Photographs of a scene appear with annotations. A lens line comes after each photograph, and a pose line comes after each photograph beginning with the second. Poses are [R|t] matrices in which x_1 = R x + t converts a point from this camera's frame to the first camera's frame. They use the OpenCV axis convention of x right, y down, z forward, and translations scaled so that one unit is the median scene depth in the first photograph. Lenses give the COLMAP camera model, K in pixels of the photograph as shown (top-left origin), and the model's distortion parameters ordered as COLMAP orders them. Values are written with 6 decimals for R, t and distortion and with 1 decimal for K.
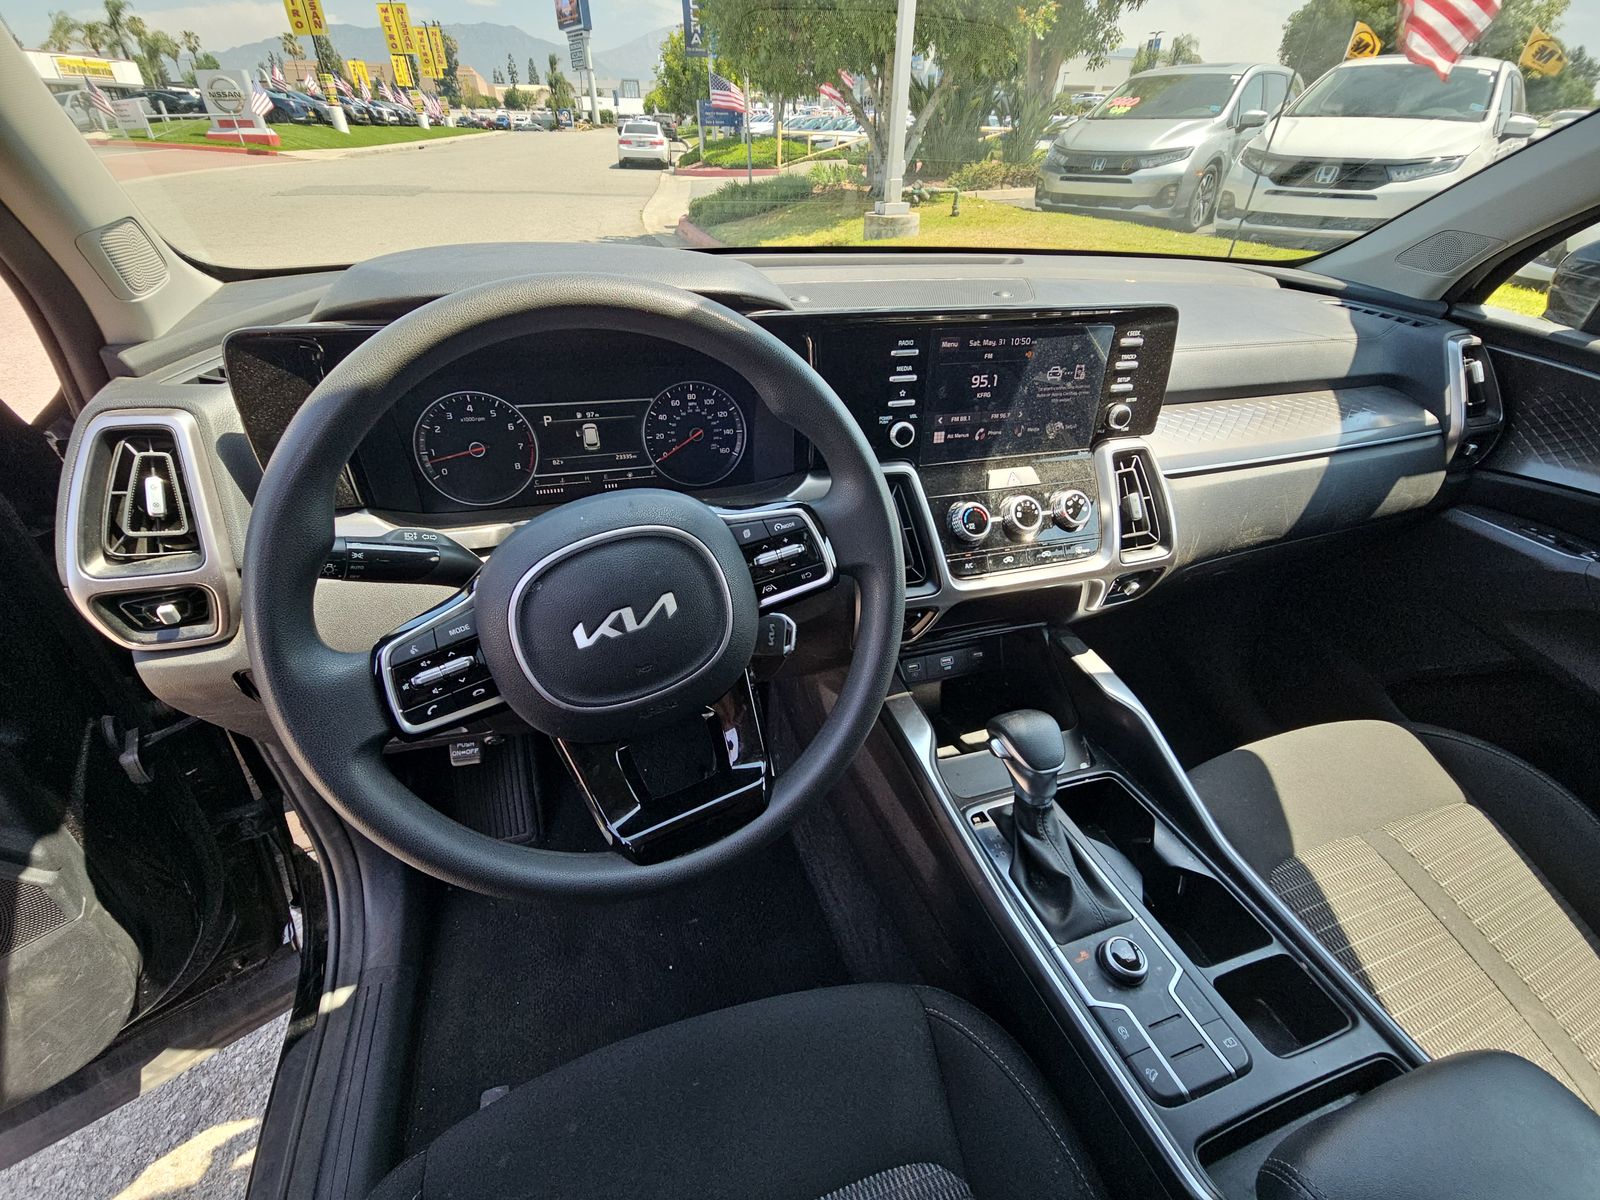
lens RADIAL K [[660.3, 0, 800.0], [0, 660.3, 600.0], [0, 0, 1]] dist [0.018273, -0.015124]
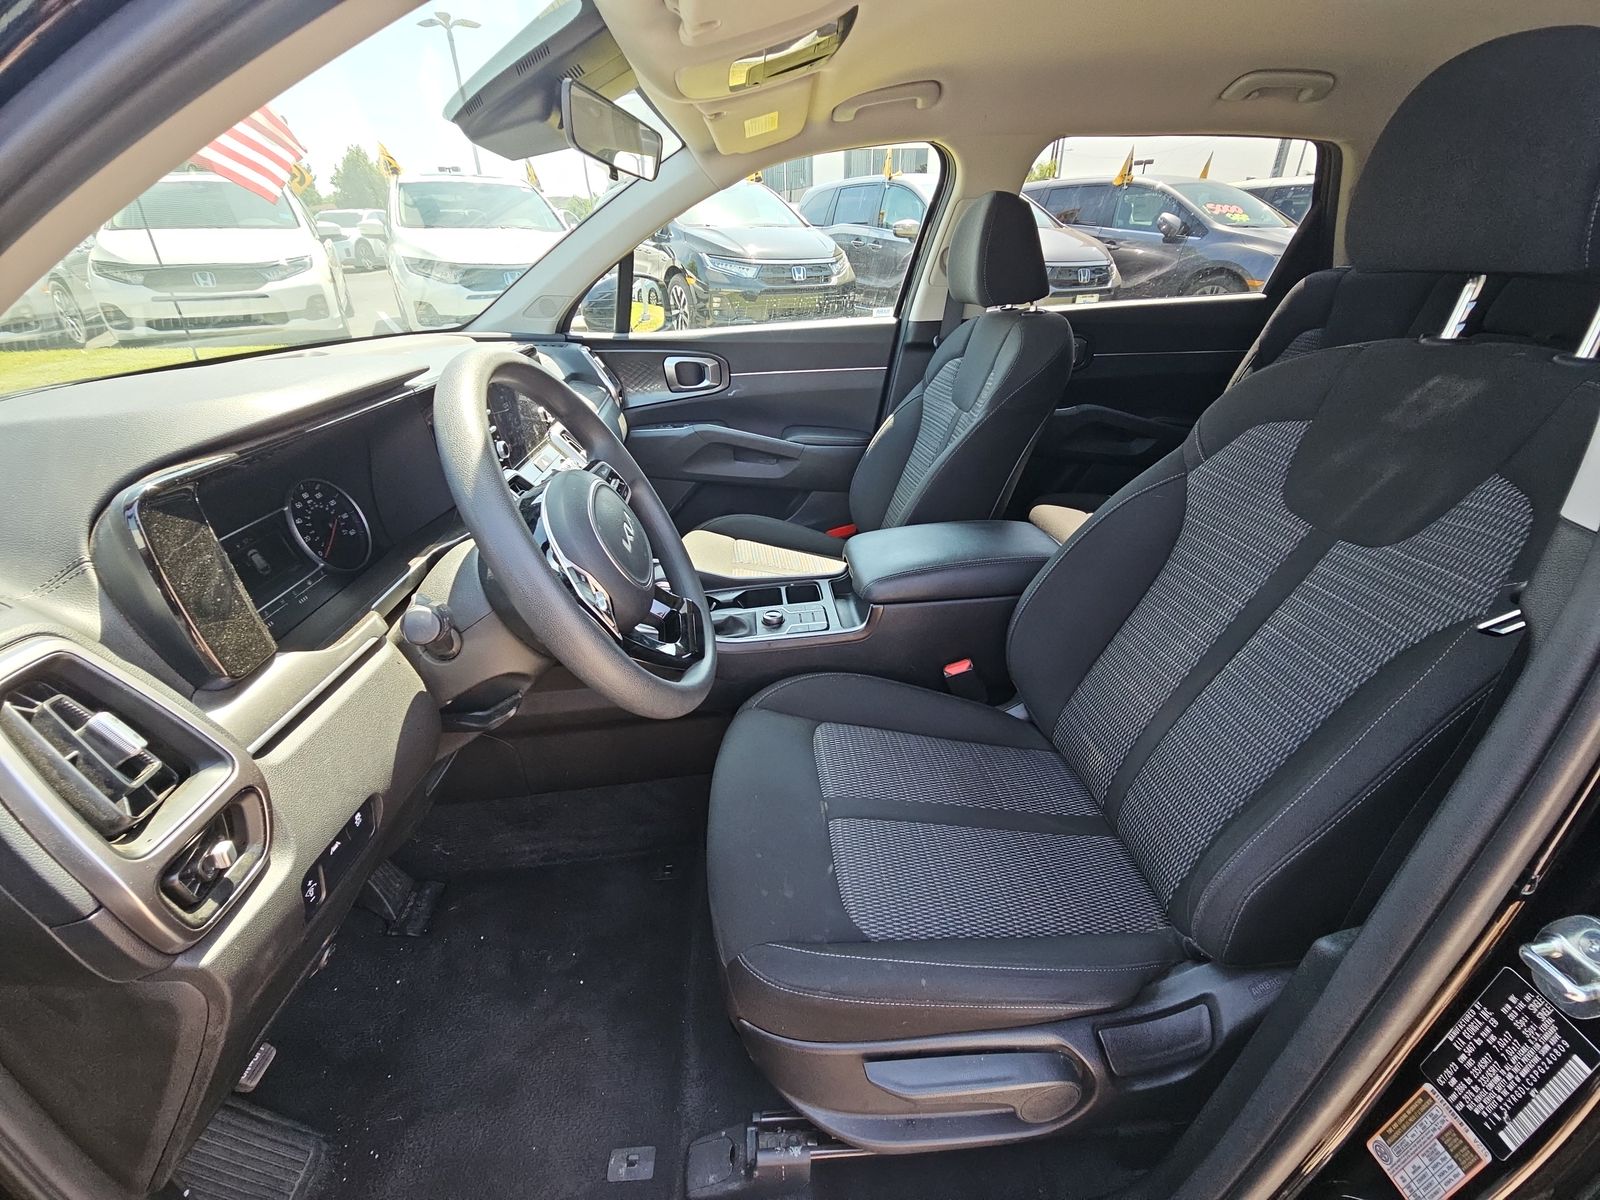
lens RADIAL K [[652.9, 0, 797.3], [0, 652.9, 587.3], [0, 0, 1]] dist [0.017321, -0.013813]
pose [[0.217755, -0.458547, 0.861578, -0.914115], [0.562997, 0.780104, 0.272894, -0.041216], [-0.797256, 0.425643, 0.428033, 0.008485]]
